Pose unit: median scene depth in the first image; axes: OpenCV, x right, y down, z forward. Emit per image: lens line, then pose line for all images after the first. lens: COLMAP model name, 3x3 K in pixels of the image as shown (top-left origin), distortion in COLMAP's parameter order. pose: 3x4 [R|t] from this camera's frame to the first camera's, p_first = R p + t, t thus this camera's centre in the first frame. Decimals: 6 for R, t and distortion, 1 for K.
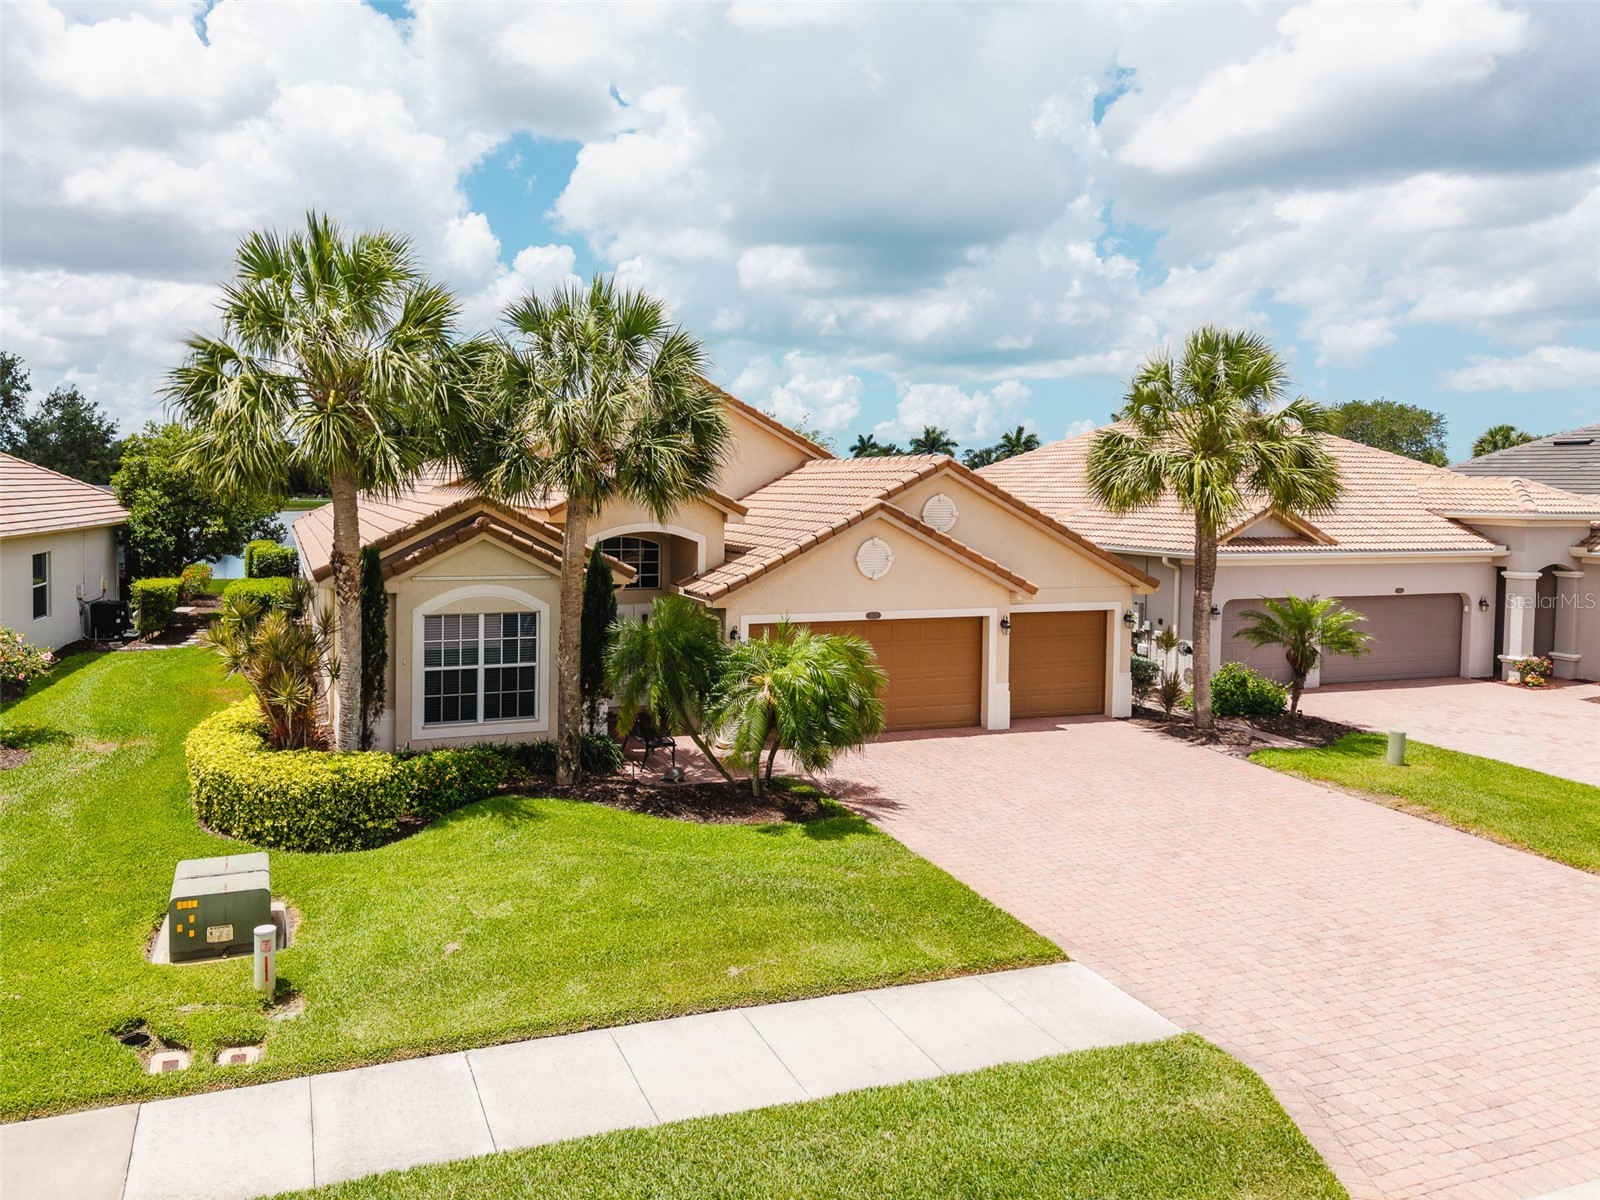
lens RADIAL K [[1120.2, 0, 706.6], [0, 1120.2, 601.9], [0, 0, 1]] dist [0.006940, 0.000027]
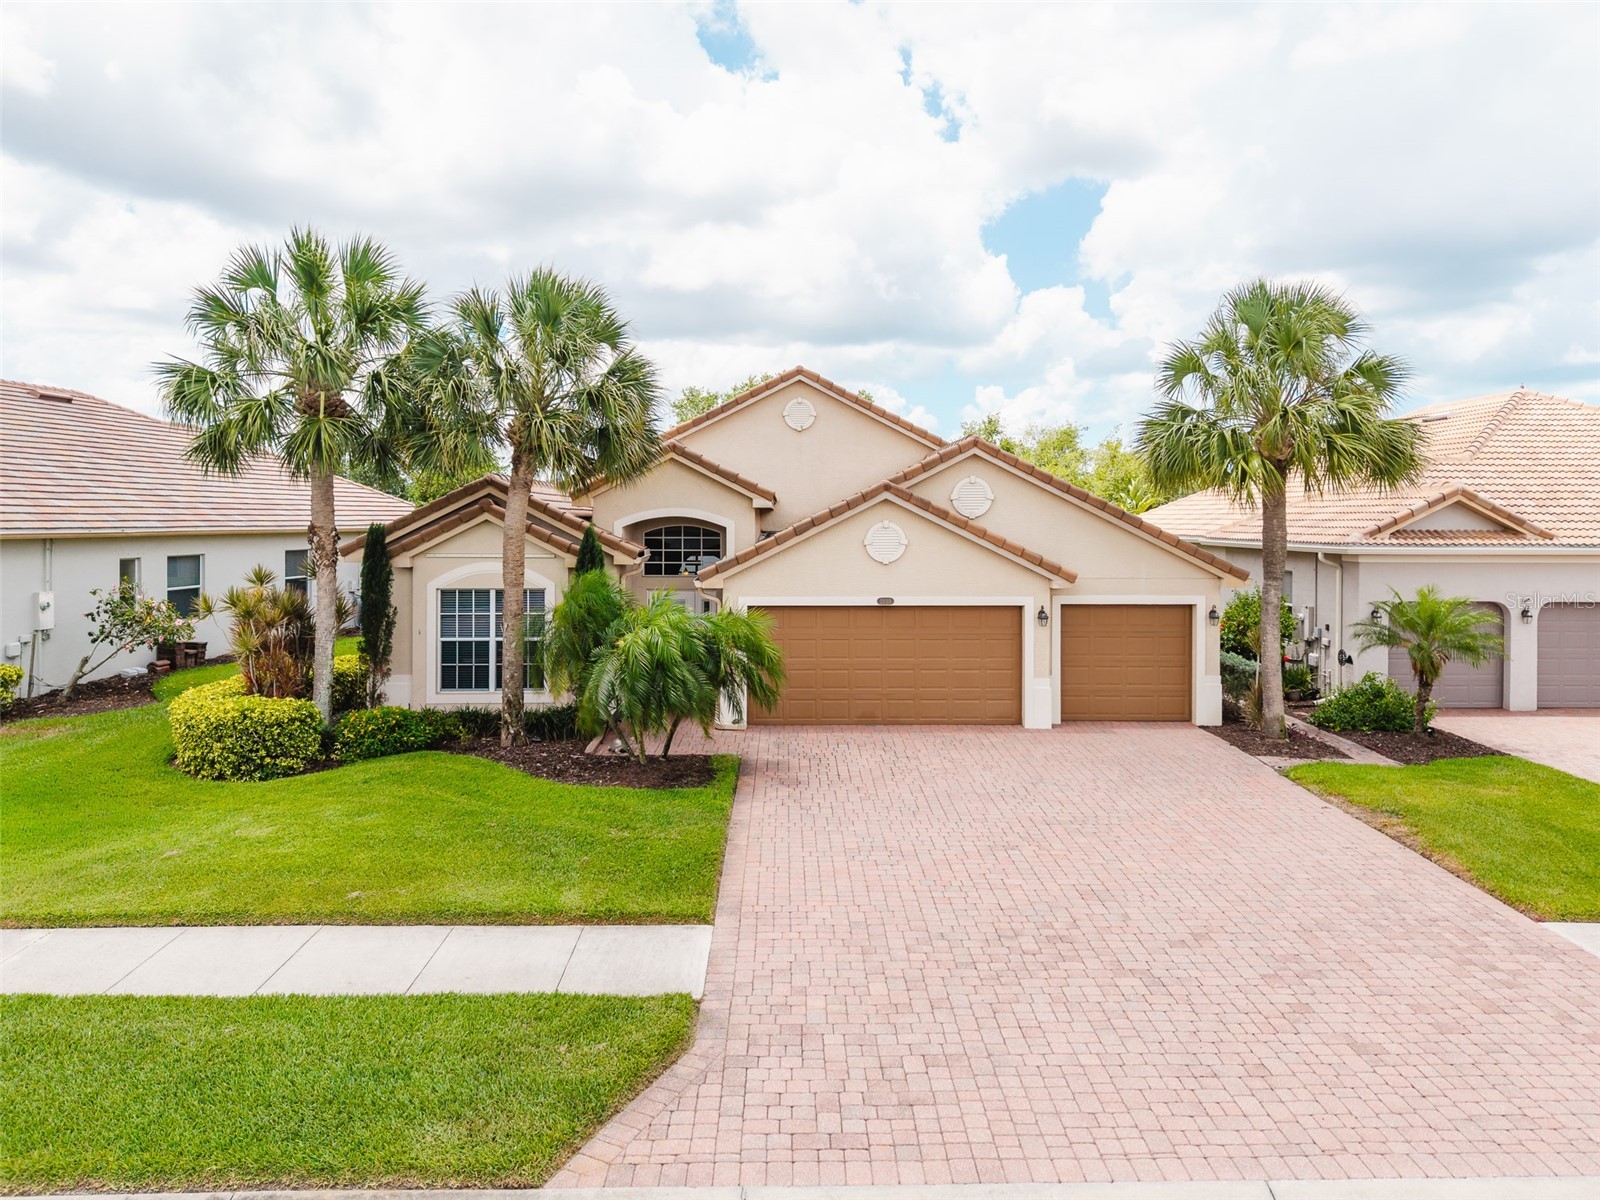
lens RADIAL K [[1116.2, 0, 805.8], [0, 1116.2, 546.6], [0, 0, 1]] dist [0.011357, 0.000435]
pose [[0.952730, -0.001554, -0.303815, 0.586516], [-0.022982, 0.996753, -0.077170, 0.064556], [0.302949, 0.080505, 0.949600, 0.096181]]
